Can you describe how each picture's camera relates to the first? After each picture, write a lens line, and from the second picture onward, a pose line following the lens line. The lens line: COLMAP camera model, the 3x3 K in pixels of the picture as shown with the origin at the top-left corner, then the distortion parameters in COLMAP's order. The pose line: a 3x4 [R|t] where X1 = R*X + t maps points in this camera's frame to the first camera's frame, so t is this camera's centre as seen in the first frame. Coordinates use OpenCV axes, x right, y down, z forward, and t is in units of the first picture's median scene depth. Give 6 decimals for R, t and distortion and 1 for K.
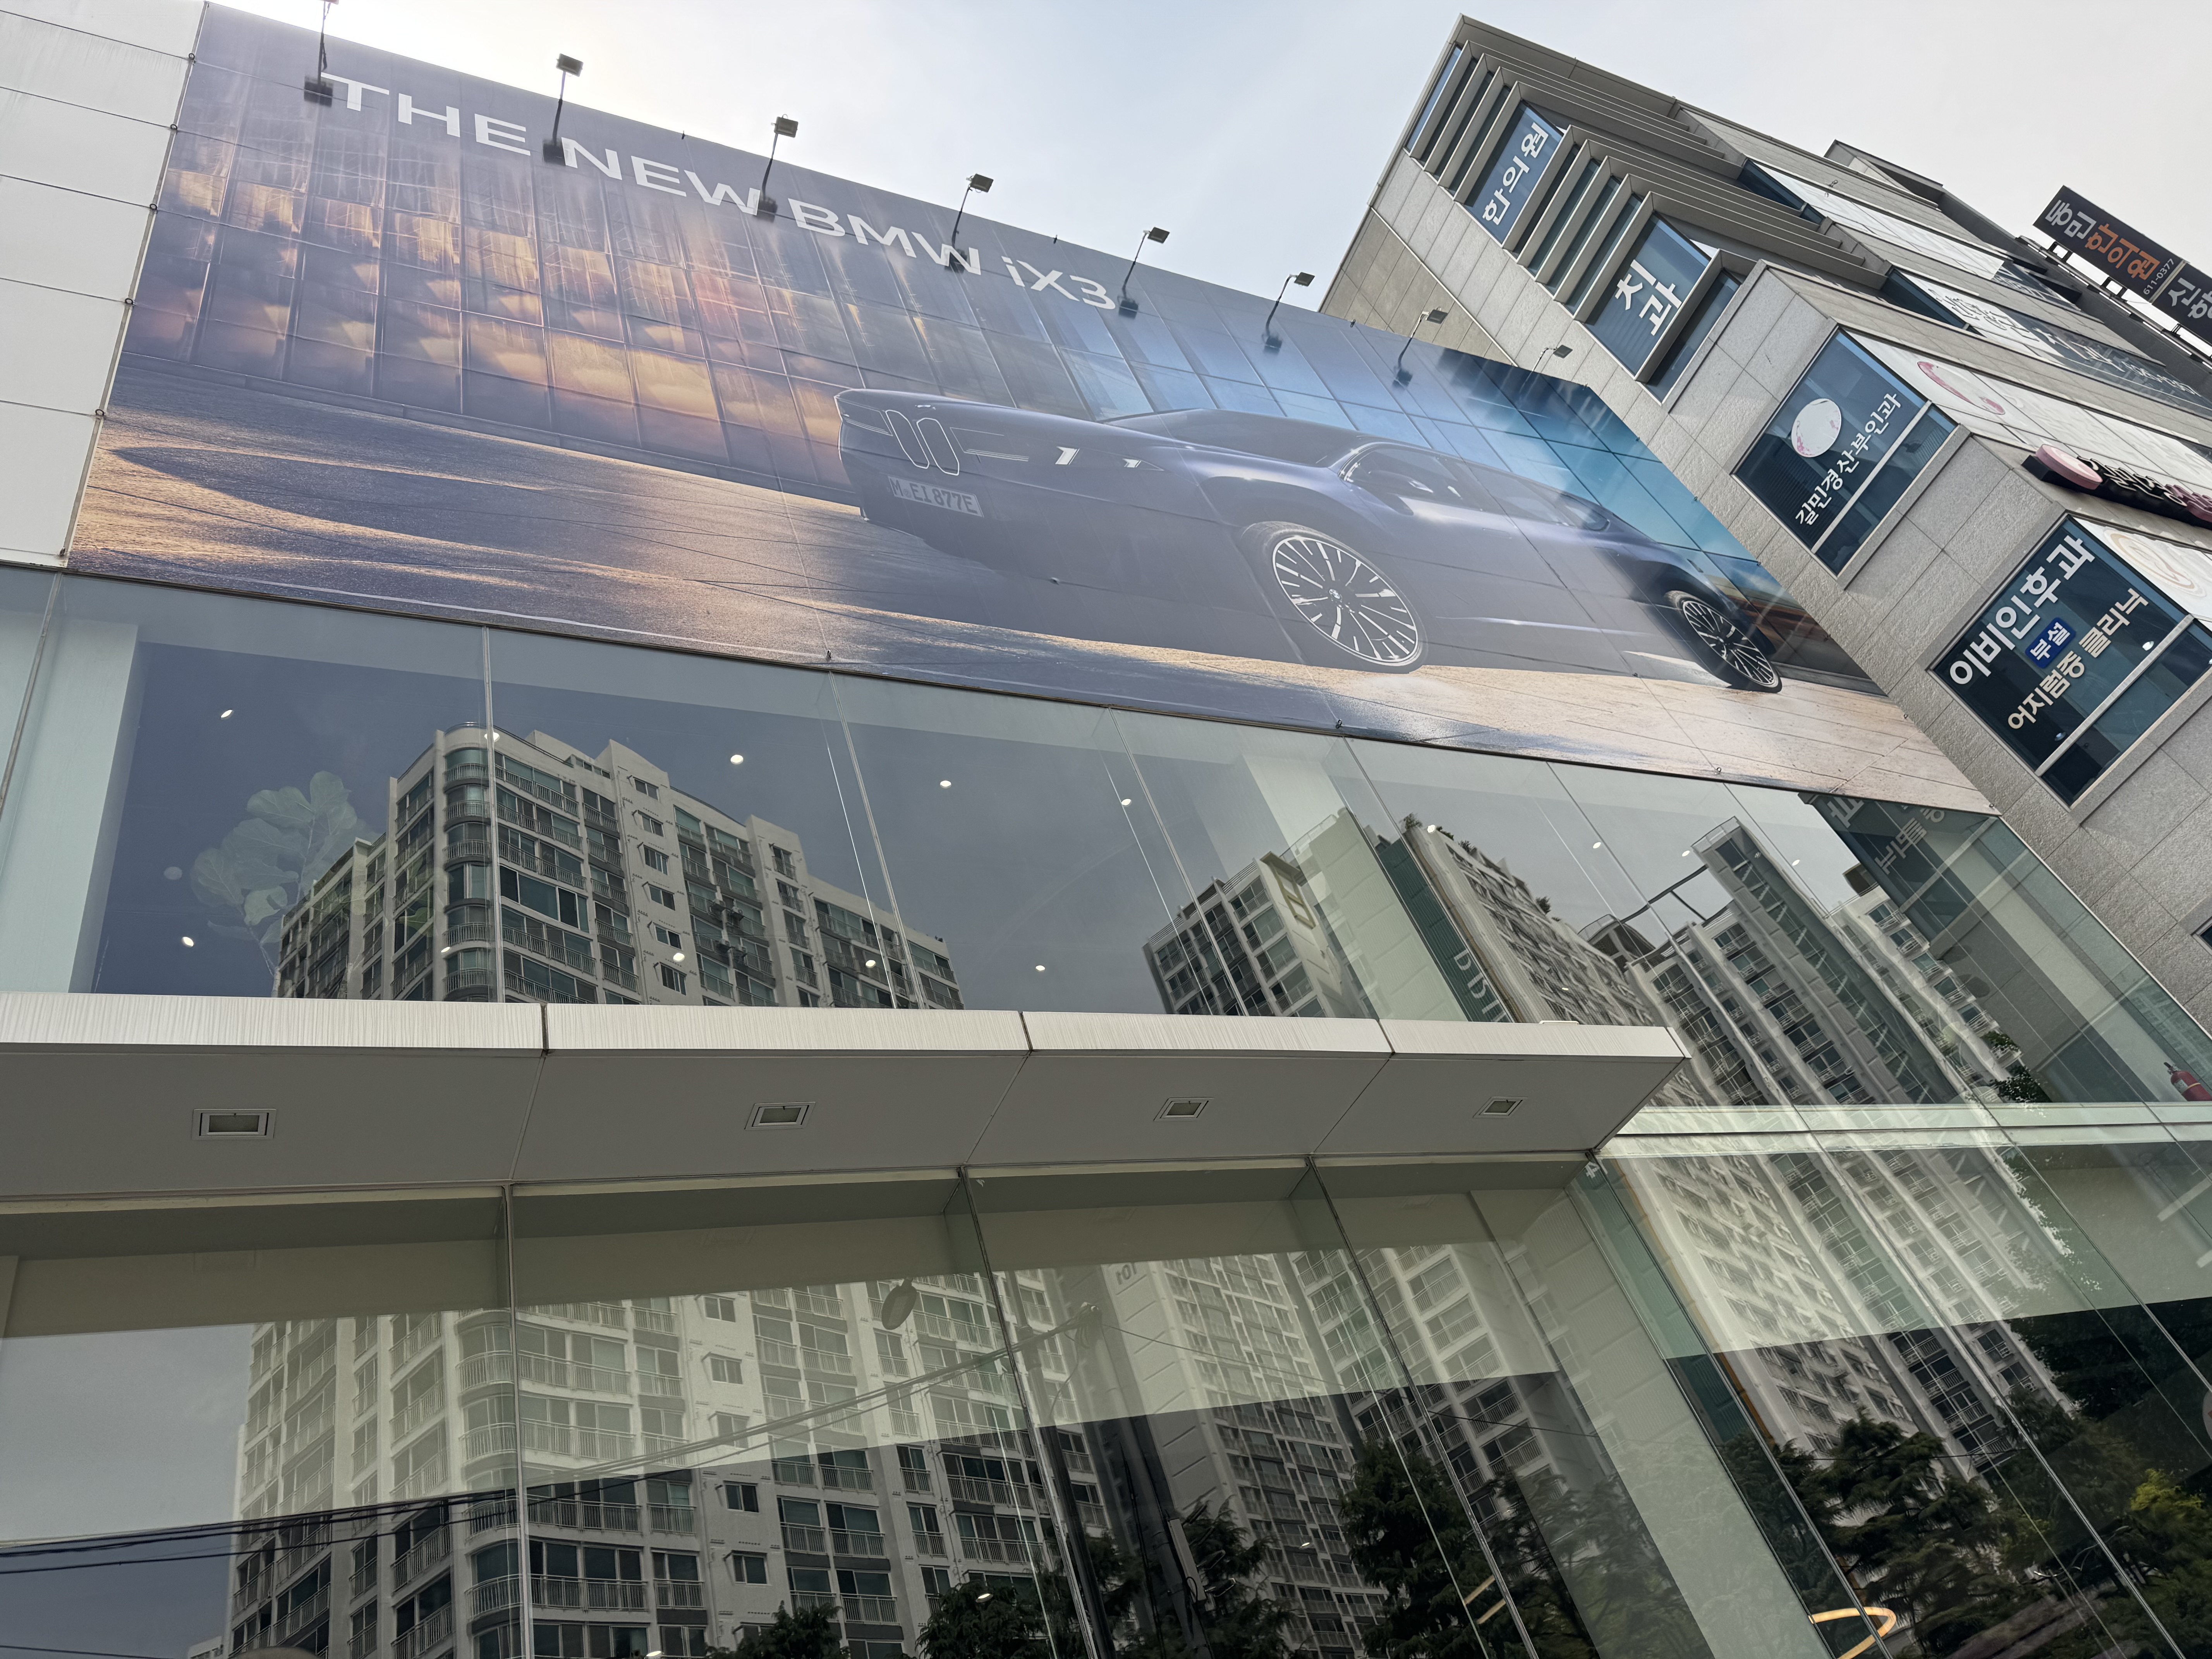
lens RADIAL K [[1538.2, 0, 1017.0], [0, 1538.2, 834.5], [0, 0, 1]] dist [0.001676, -0.001003]
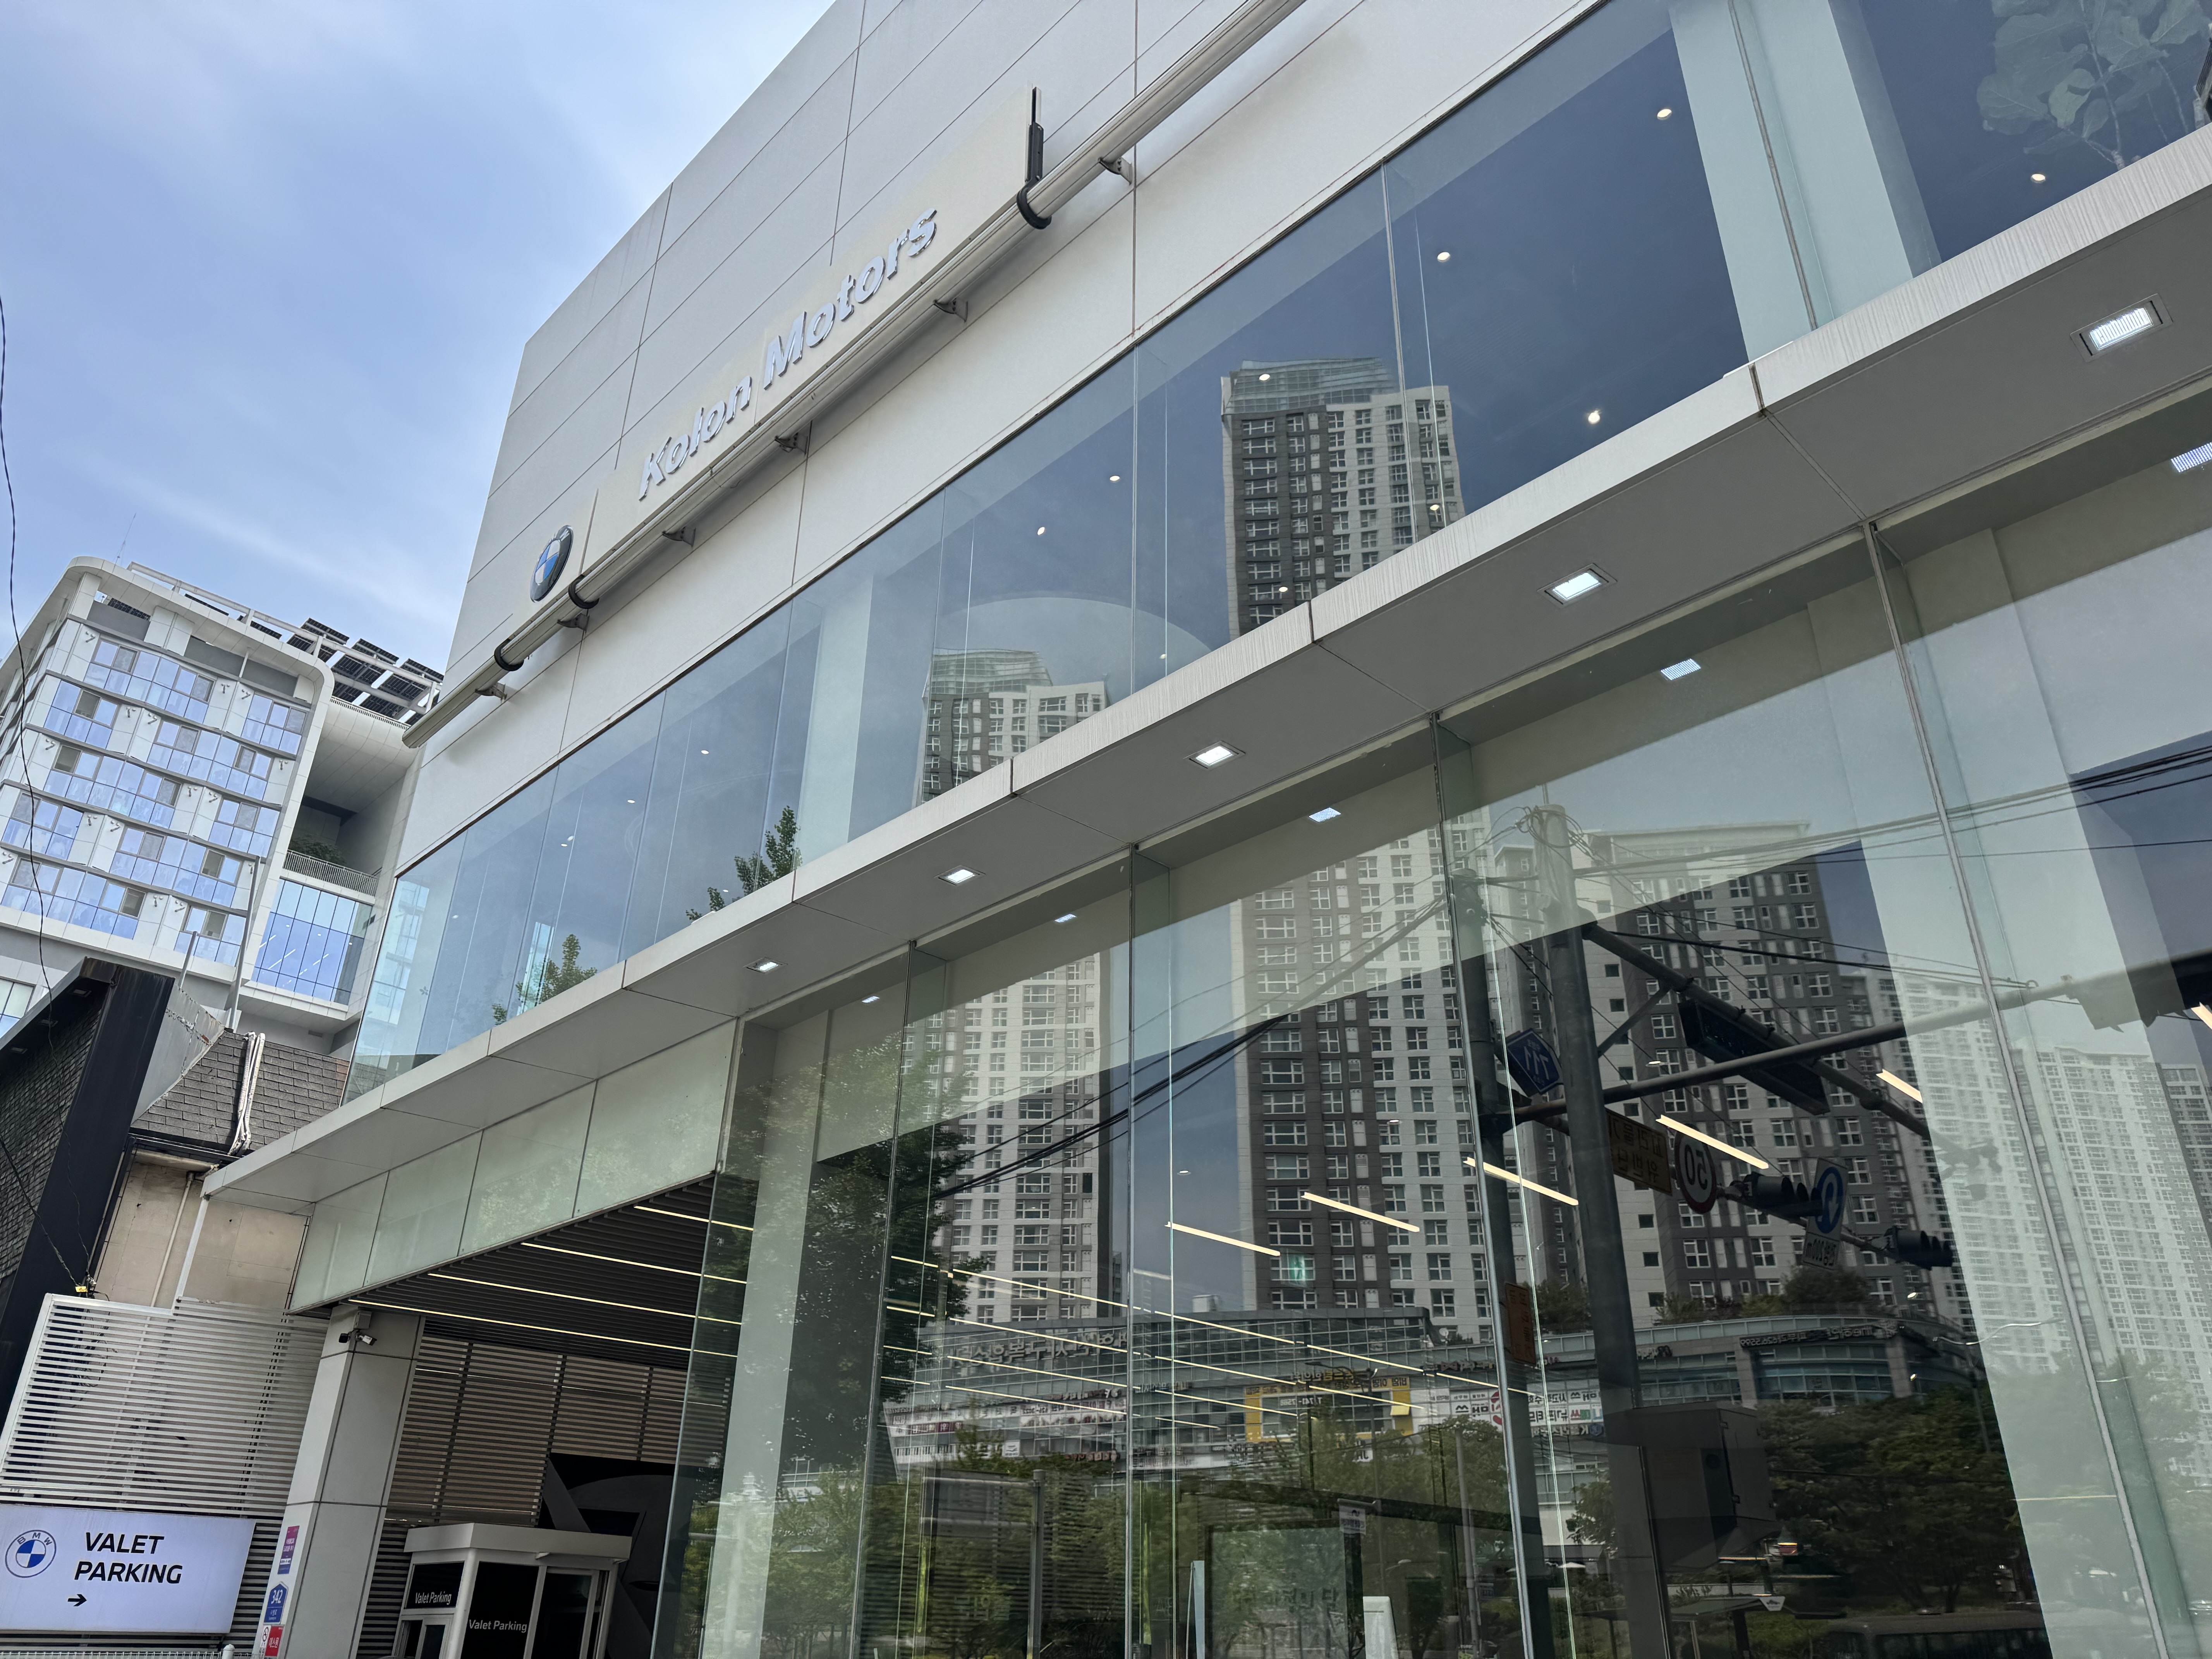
lens RADIAL K [[1538.2, 0, 1017.0], [0, 1538.2, 834.5], [0, 0, 1]] dist [0.001676, -0.001003]
pose [[0.355016, -0.163521, -0.920448, 0.742779], [0.564735, 0.822146, 0.071760, 0.052906], [0.745009, -0.545285, 0.384221, 0.341167]]
